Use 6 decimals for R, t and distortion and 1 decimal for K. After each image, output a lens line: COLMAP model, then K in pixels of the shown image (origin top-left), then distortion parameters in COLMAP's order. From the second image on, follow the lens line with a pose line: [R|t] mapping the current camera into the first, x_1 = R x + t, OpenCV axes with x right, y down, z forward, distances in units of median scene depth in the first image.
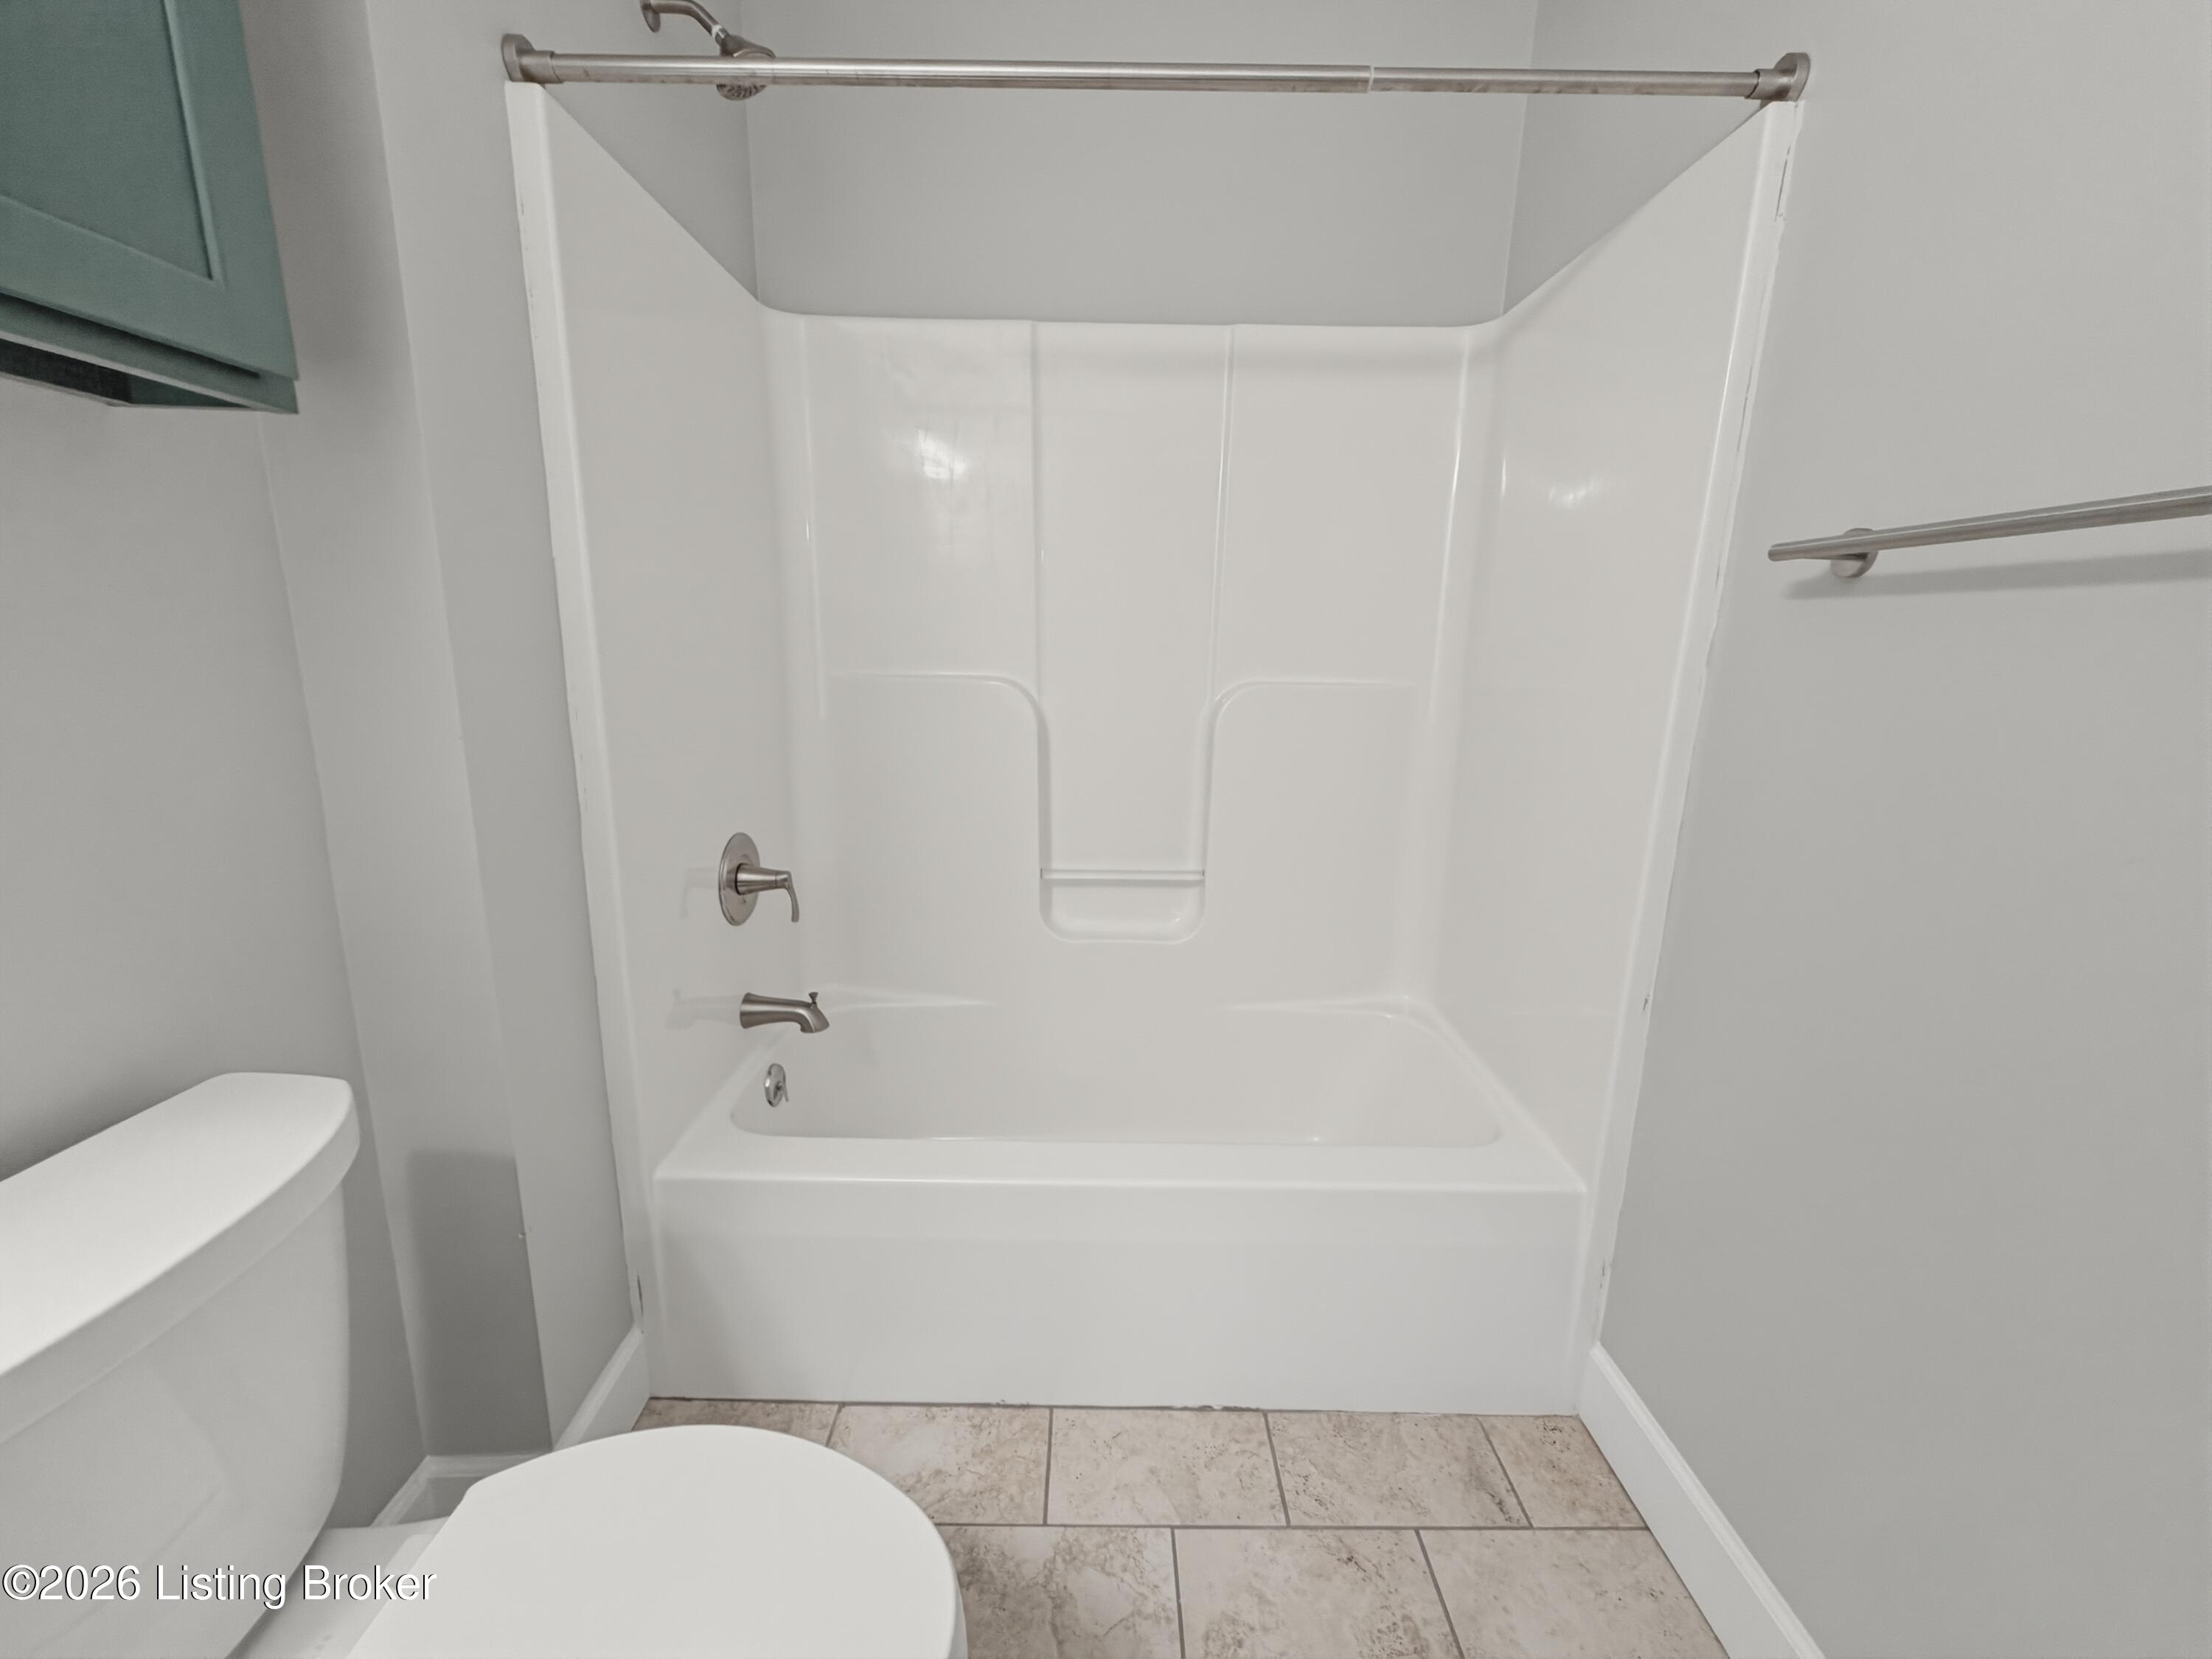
lens RADIAL K [[882.9, 0, 1099.6], [0, 882.9, 835.3], [0, 0, 1]] dist [0.001840, 0.000160]
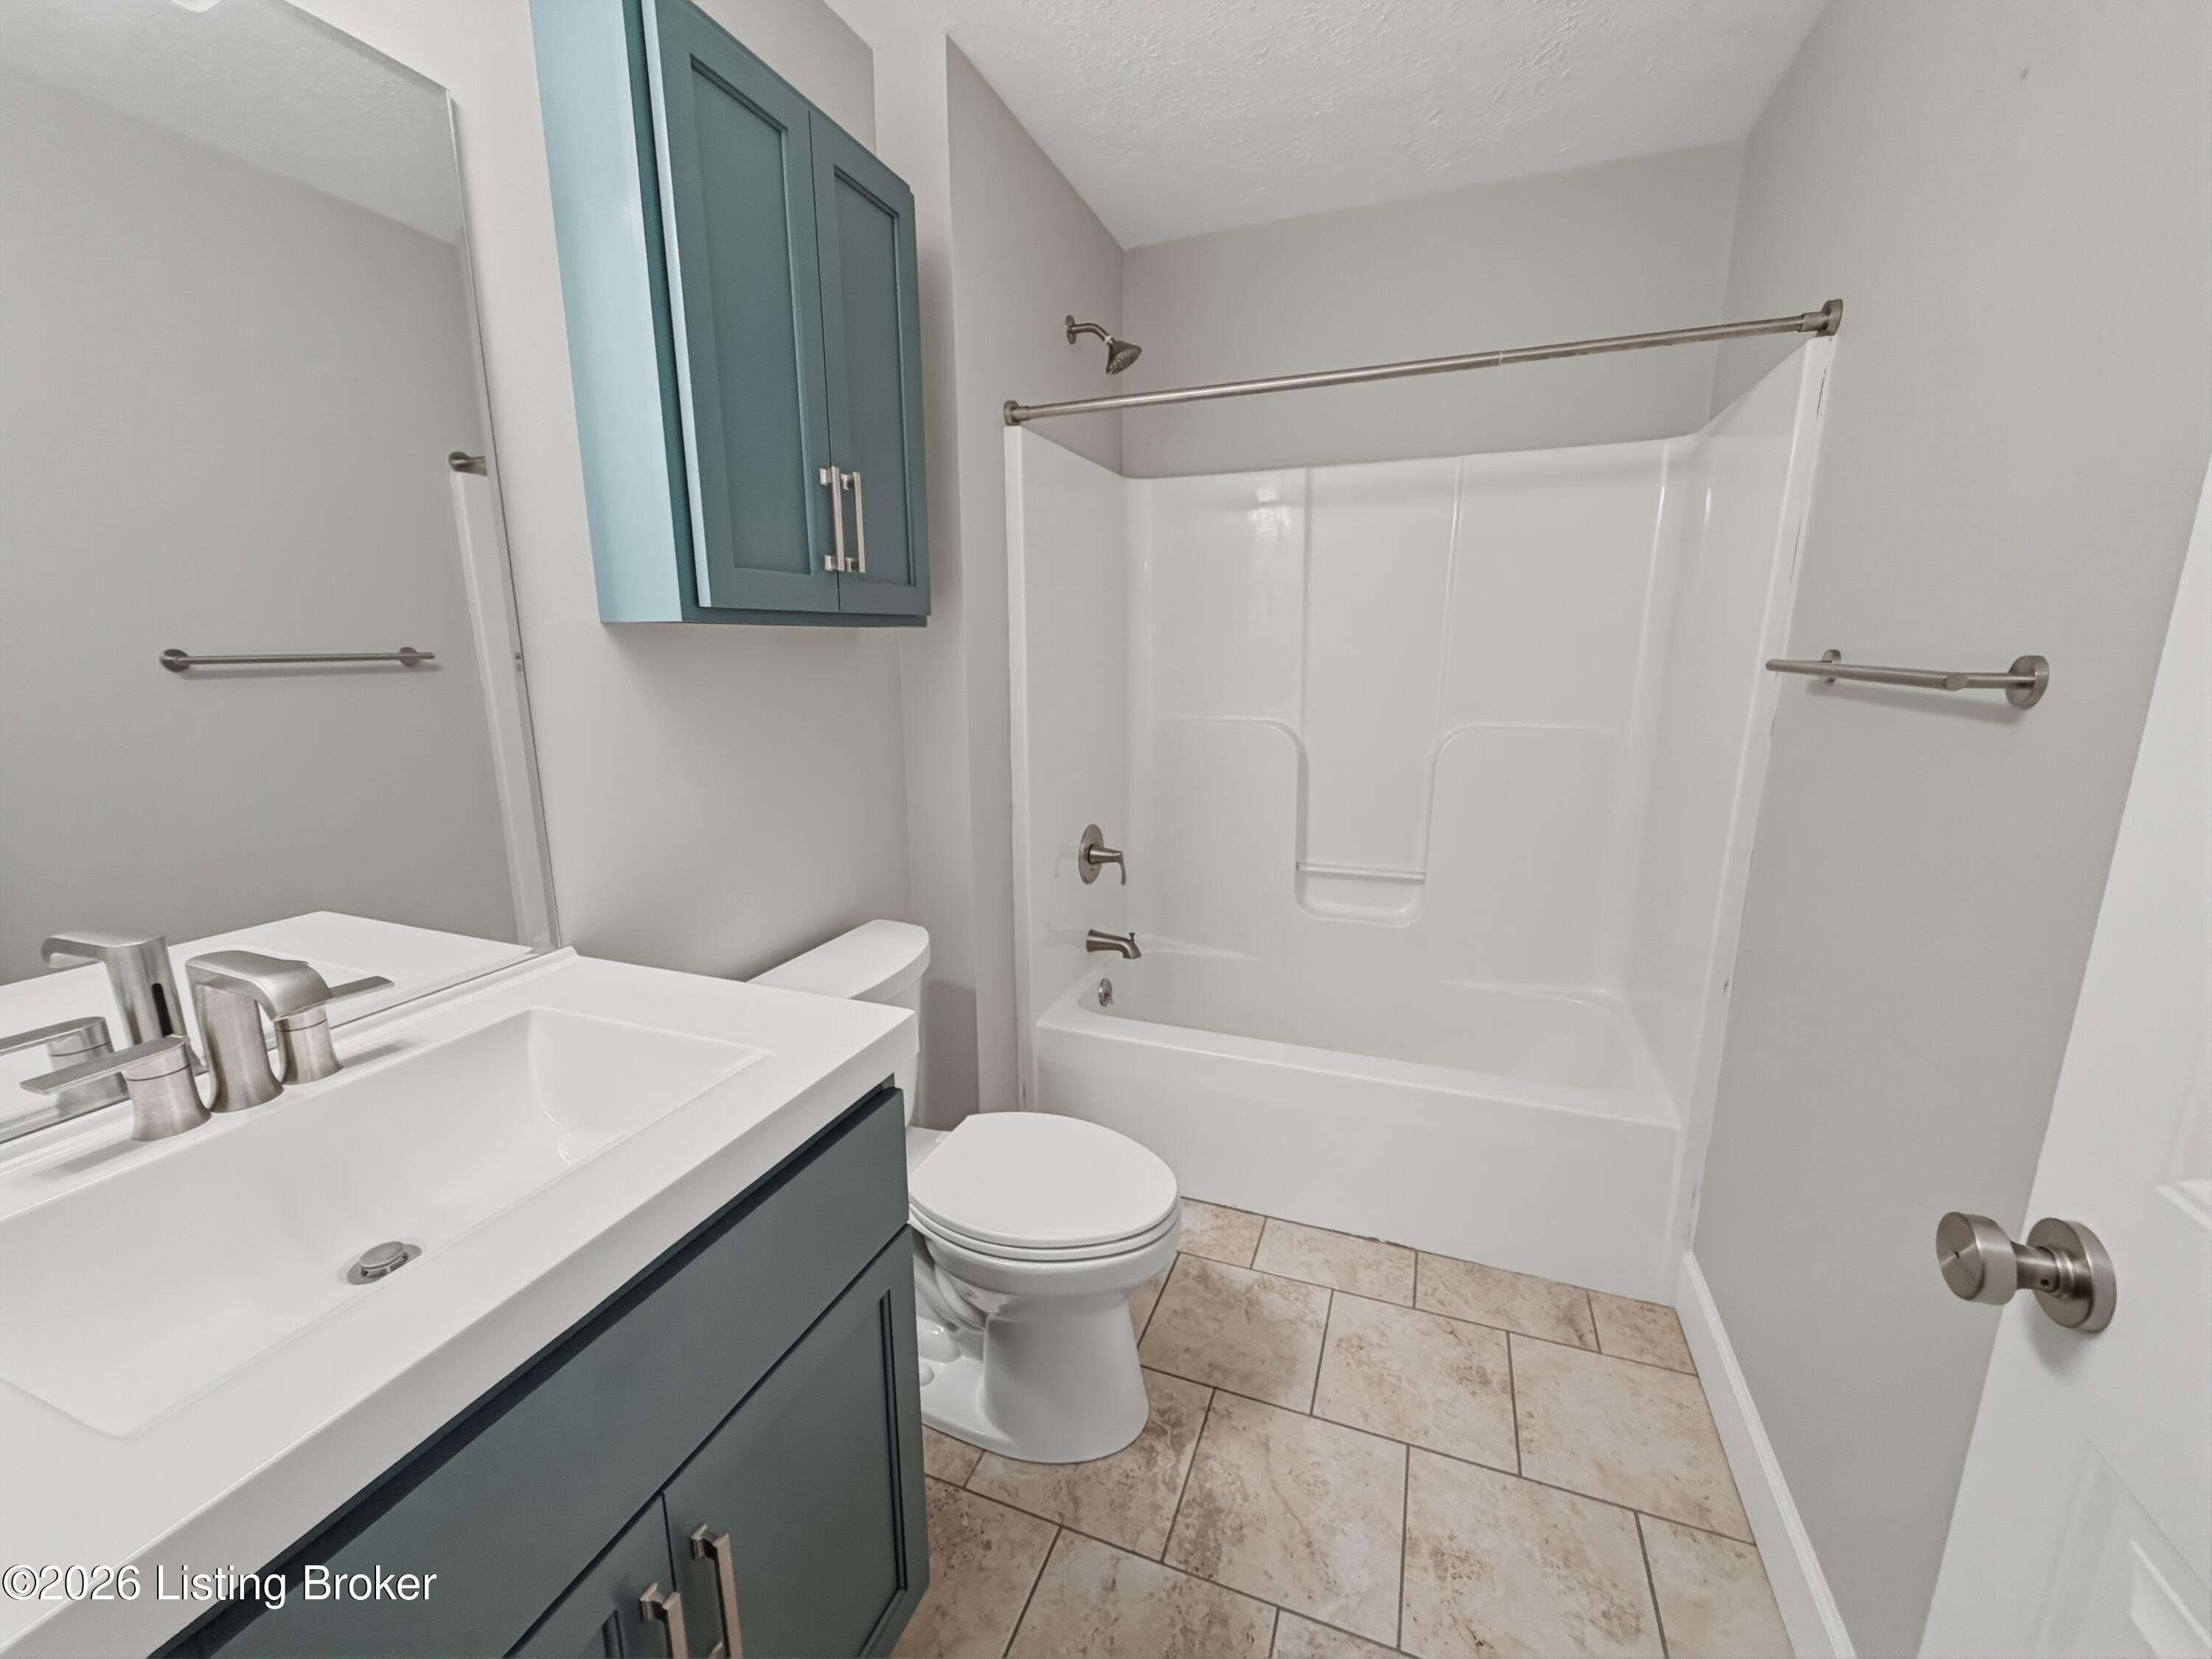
lens RADIAL K [[946.5, 0, 1096.1], [0, 946.5, 774.9], [0, 0, 1]] dist [0.000895, 0.000141]
pose [[0.931172, 0.030148, -0.363331, 0.237882], [-0.055798, 0.996619, -0.060307, 0.012649], [0.360284, 0.076429, 0.929706, -0.657357]]
